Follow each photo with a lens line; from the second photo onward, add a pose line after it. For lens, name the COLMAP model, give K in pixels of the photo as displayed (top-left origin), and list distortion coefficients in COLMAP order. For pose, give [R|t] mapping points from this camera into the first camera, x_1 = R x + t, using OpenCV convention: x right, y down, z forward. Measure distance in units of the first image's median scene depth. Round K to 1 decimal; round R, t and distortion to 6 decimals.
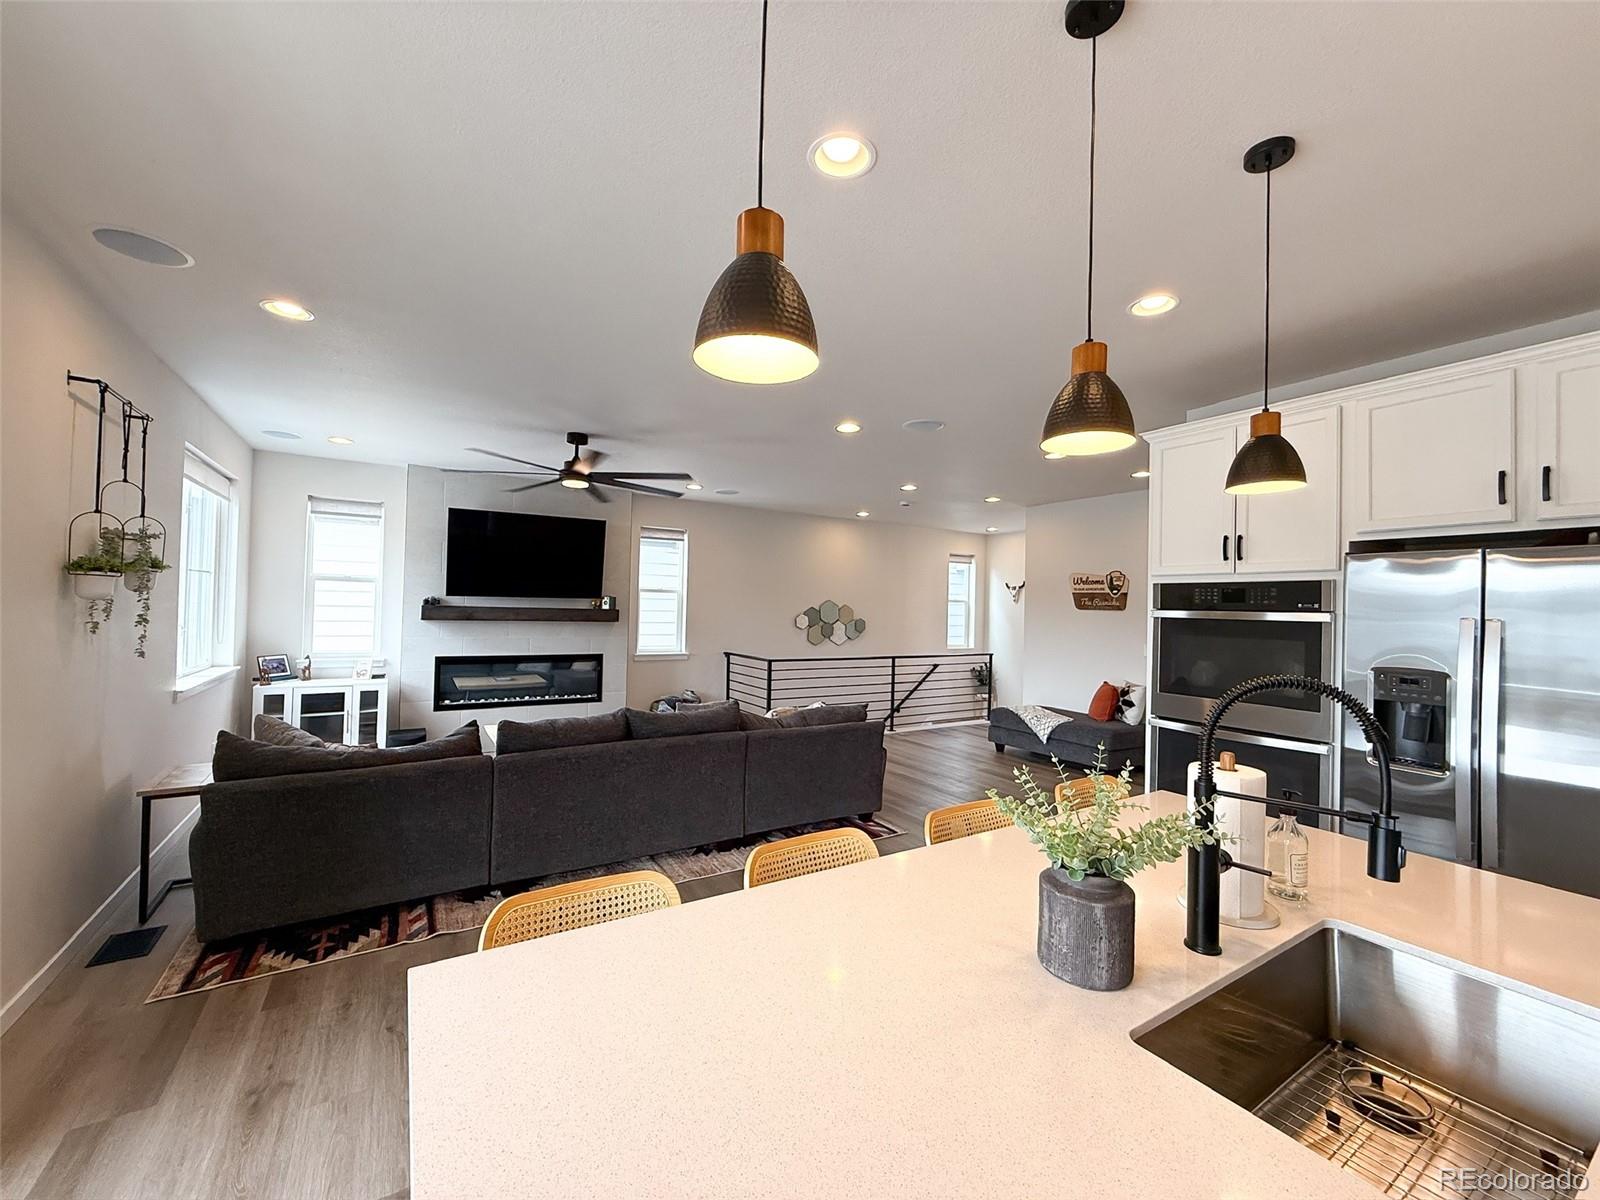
lens RADIAL K [[634.5, 0, 795.9], [0, 634.5, 595.0], [0, 0, 1]] dist [-0.002615, -0.000404]
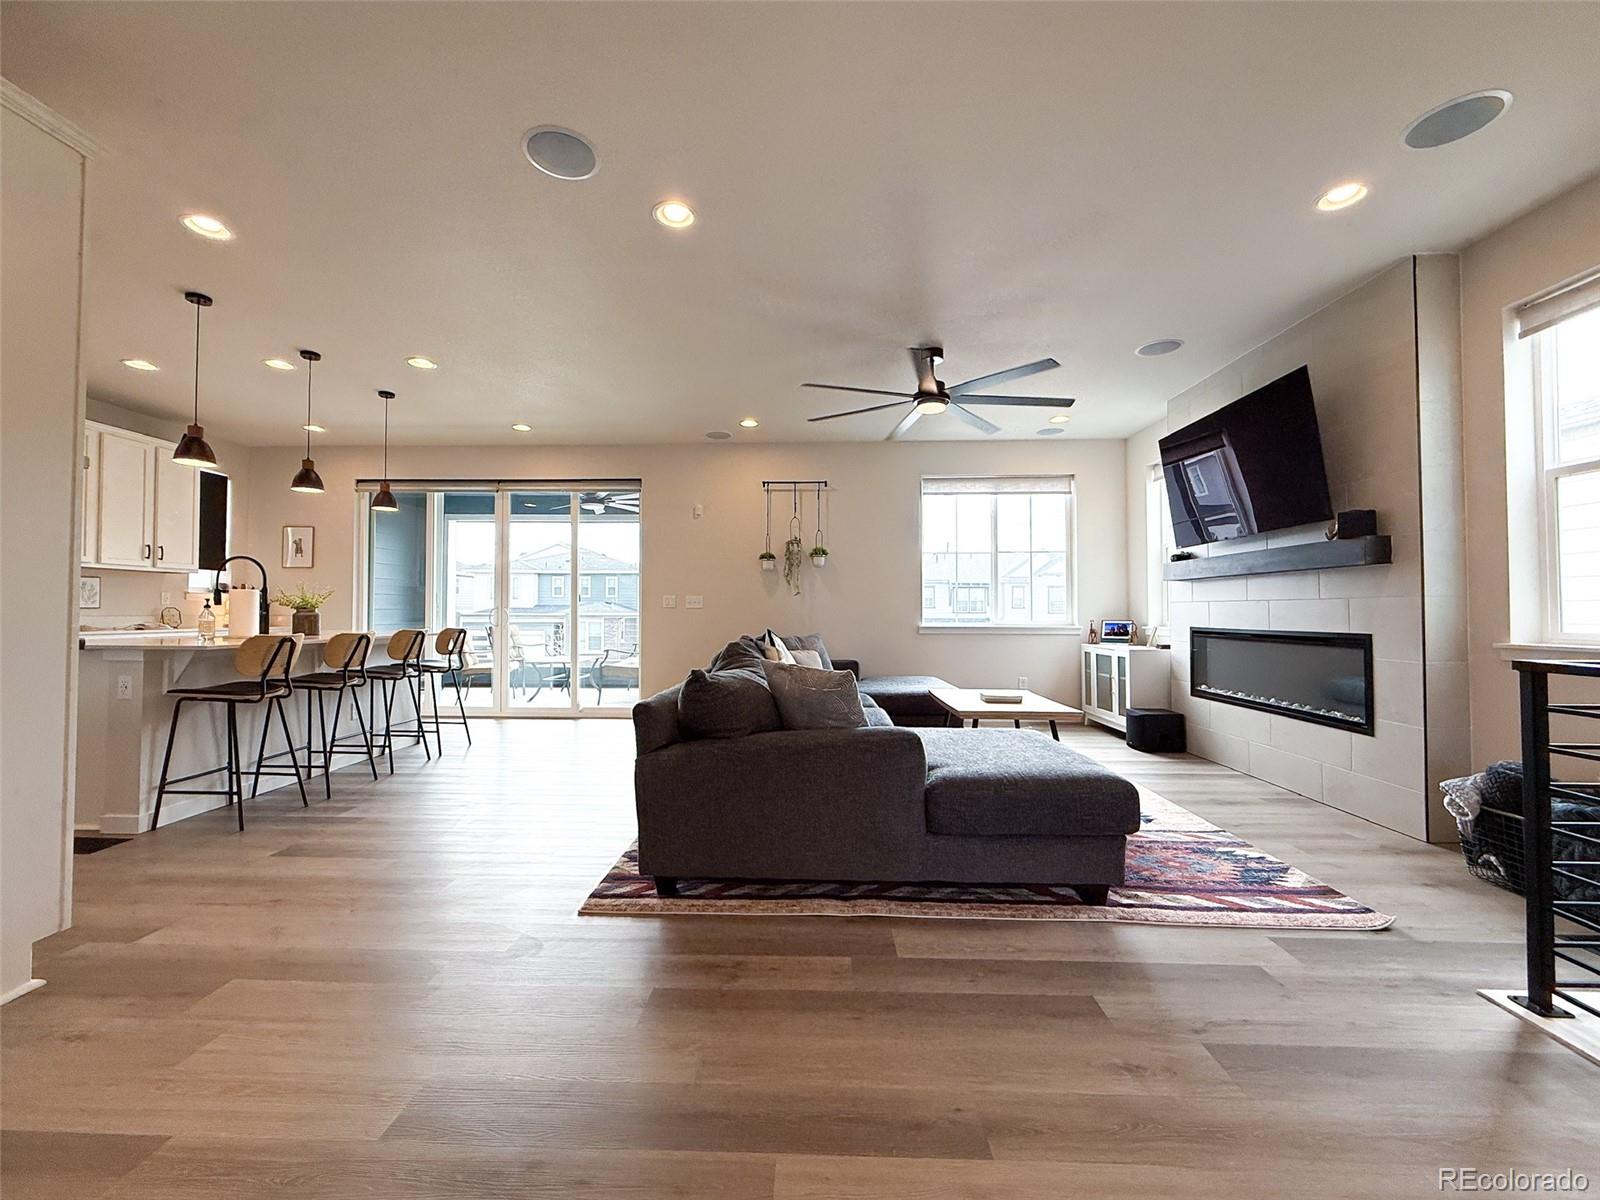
lens RADIAL K [[643.2, 0, 793.2], [0, 643.2, 599.8], [0, 0, 1]] dist [0.001198, -0.000134]
pose [[-0.556214, -0.041159, -0.830019, 0.387227], [0.001617, 0.998717, -0.050608, 0.106167], [0.831038, -0.029491, -0.555434, 1.062764]]
